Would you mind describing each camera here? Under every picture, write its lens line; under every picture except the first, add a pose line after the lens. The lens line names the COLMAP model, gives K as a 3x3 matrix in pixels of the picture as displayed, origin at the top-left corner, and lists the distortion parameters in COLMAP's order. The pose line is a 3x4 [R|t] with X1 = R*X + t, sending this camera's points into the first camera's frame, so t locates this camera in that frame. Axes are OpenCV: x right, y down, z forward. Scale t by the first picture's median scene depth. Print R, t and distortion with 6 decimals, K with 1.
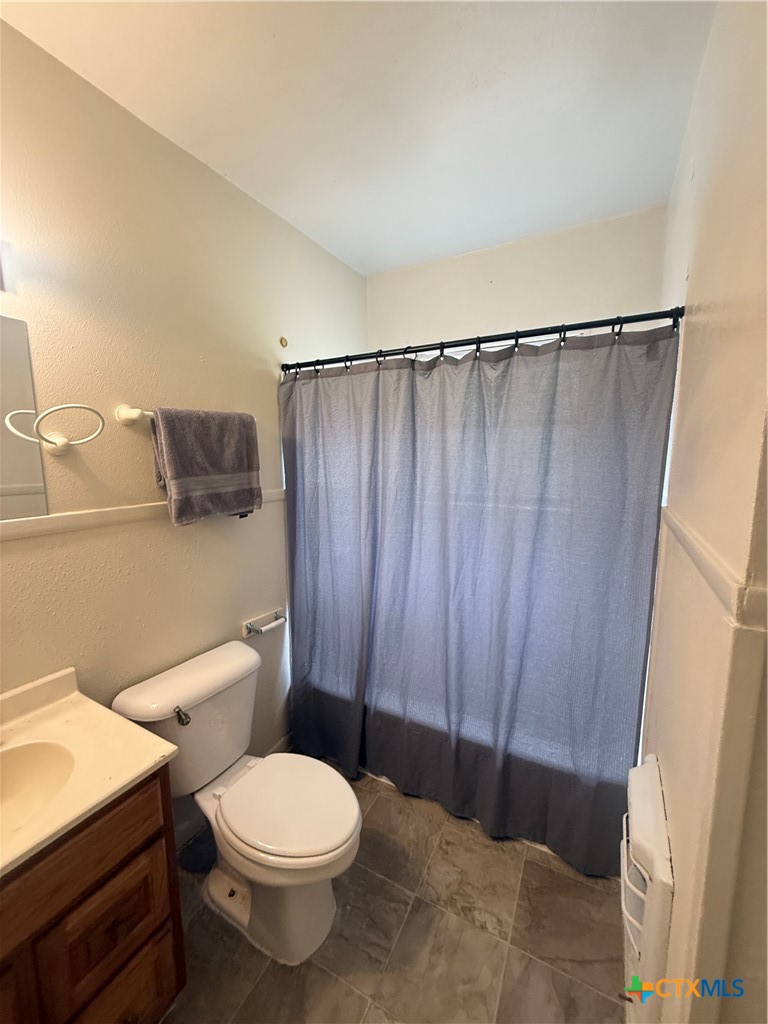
lens RADIAL K [[408.6, 0, 384.0], [0, 408.6, 512.0], [0, 0, 1]] dist [-0.001373, -0.000319]
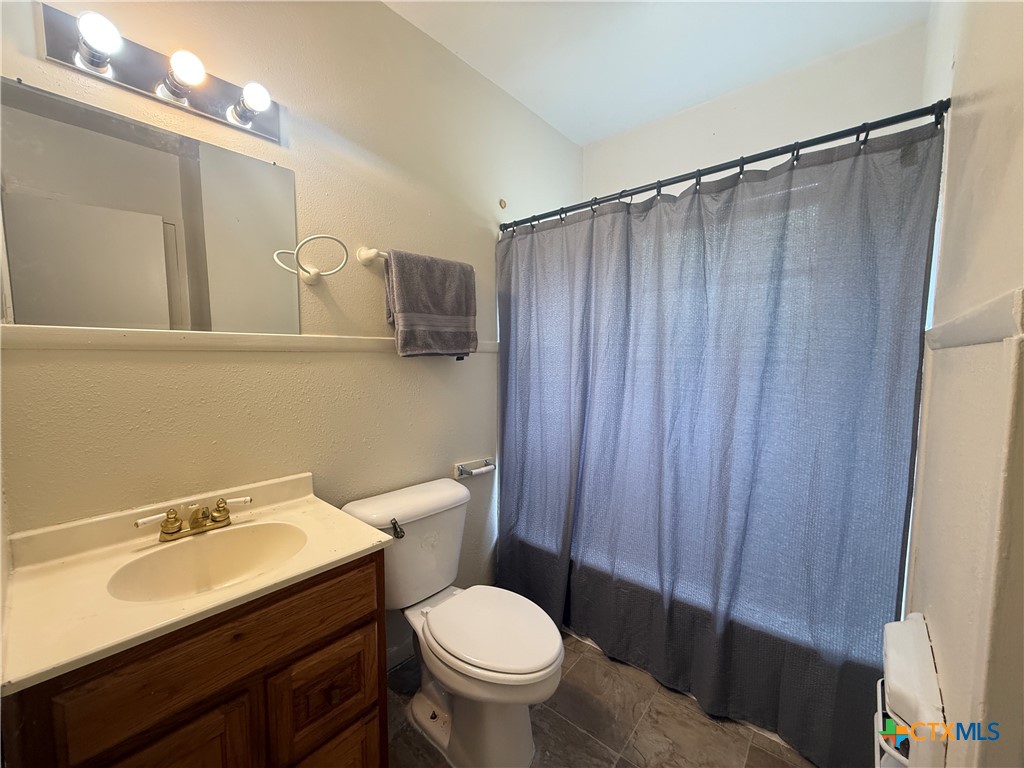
lens RADIAL K [[408.6, 0, 512.0], [0, 408.6, 384.0], [0, 0, 1]] dist [-0.001373, -0.000319]
pose [[0.978678, 0.022022, -0.204216, 0.006577], [-0.034132, 0.997849, -0.055965, 0.145020], [0.202544, 0.061742, 0.977325, -0.004757]]
